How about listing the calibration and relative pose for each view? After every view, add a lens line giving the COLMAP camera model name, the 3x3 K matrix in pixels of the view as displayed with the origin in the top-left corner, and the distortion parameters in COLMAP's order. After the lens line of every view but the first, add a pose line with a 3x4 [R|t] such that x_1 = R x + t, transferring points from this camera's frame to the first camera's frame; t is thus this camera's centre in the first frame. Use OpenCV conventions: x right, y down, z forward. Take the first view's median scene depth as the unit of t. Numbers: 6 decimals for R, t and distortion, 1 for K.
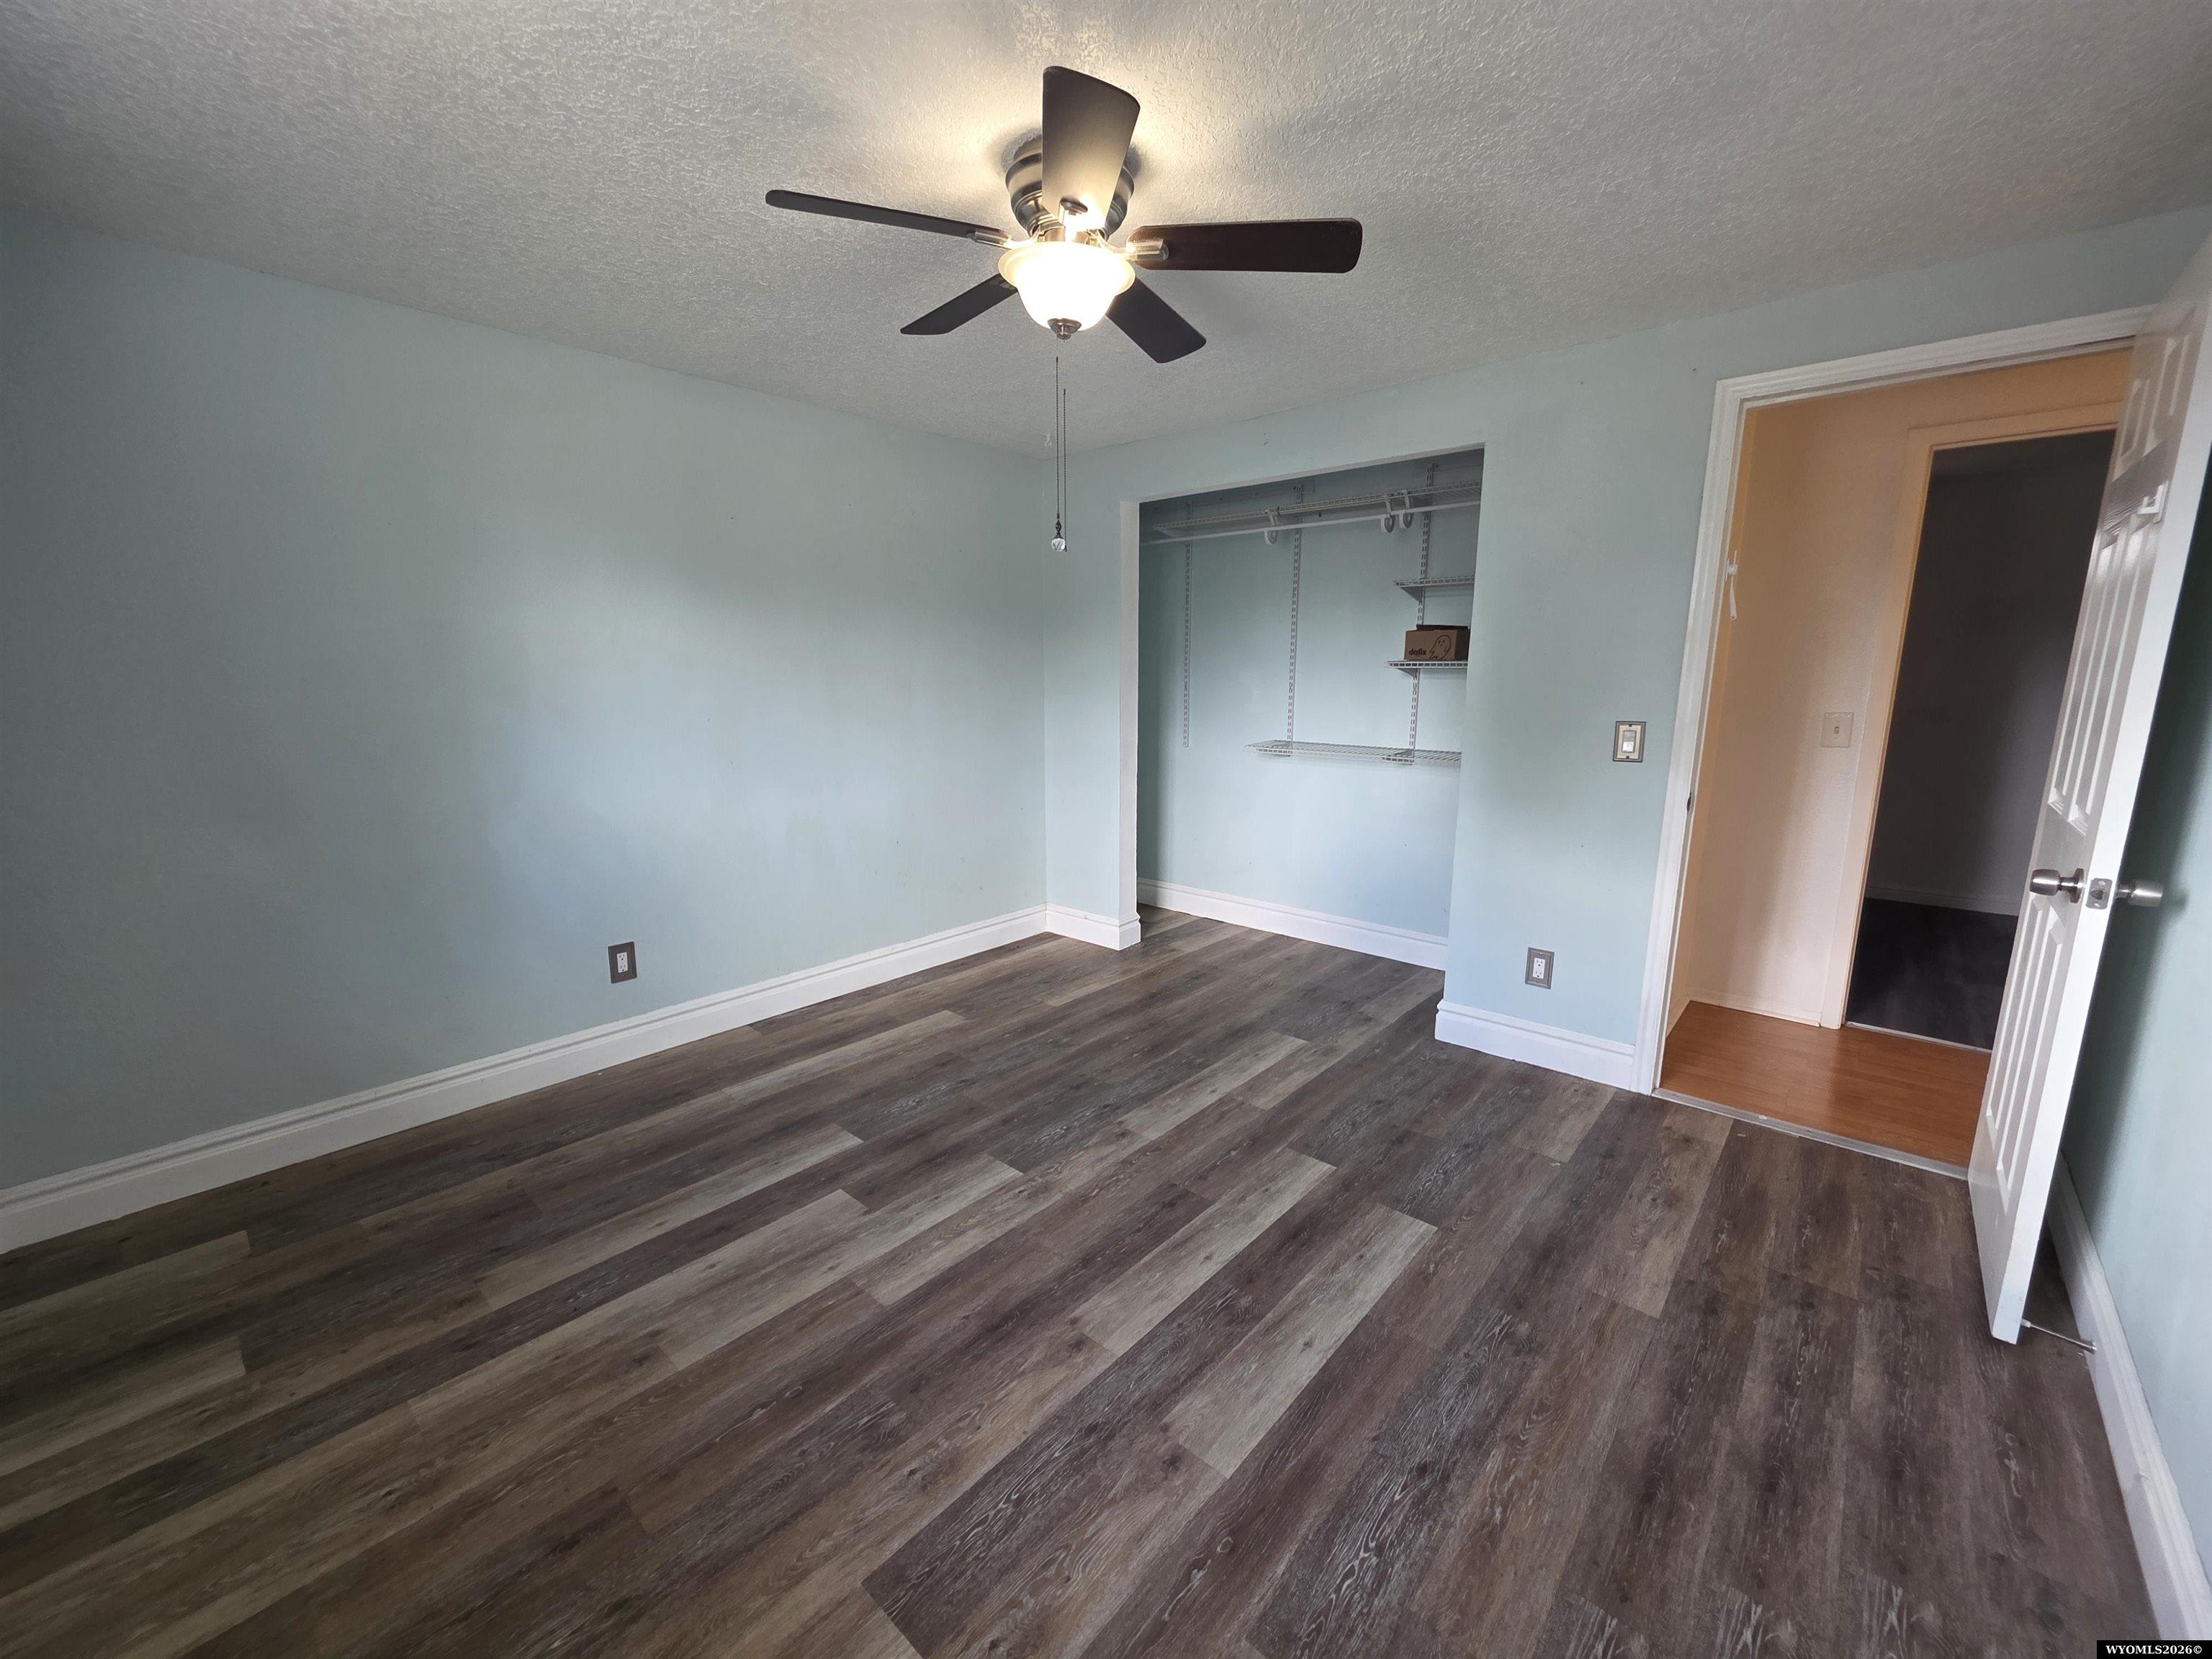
lens RADIAL K [[868.8, 0, 1089.7], [0, 868.8, 845.0], [0, 0, 1]] dist [-0.000417, 0.000104]
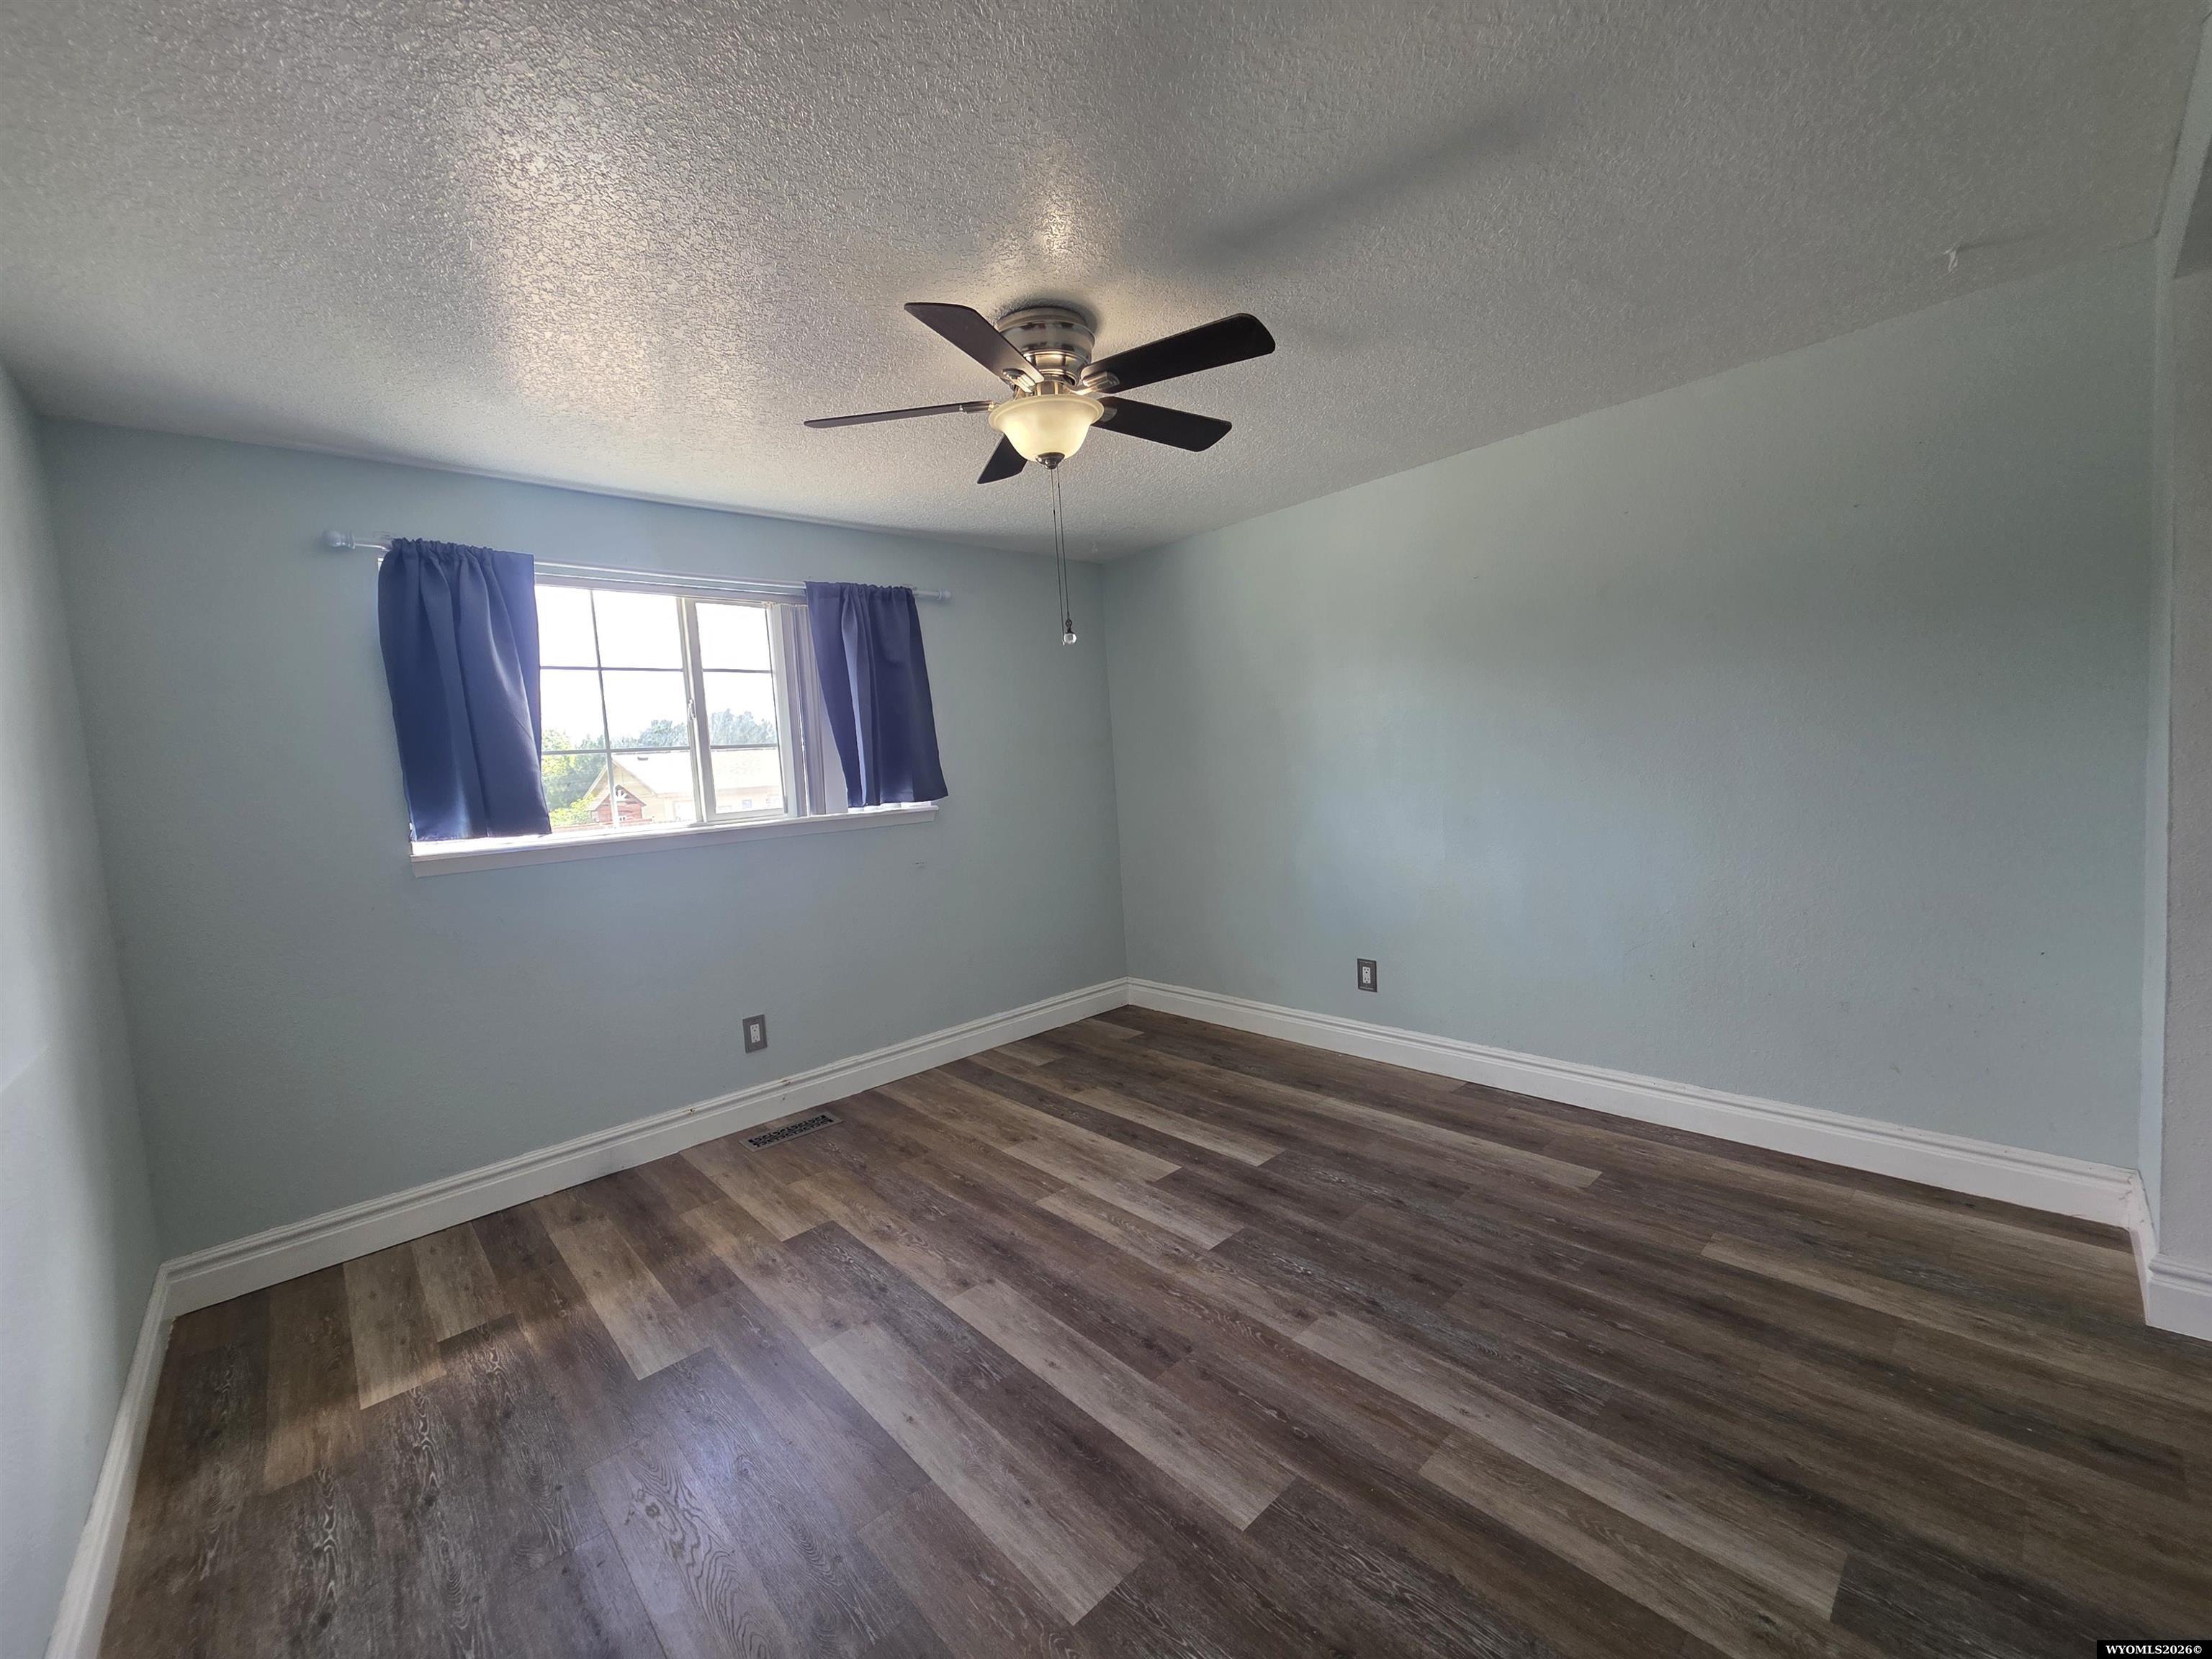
lens RADIAL K [[868.8, 0, 1089.7], [0, 868.8, 845.0], [0, 0, 1]] dist [-0.000417, 0.000104]
pose [[-0.084547, 0.100710, -0.991317, 0.866196], [-0.133261, 0.984799, 0.111414, -0.161618], [0.987468, 0.141524, -0.069841, 0.882010]]
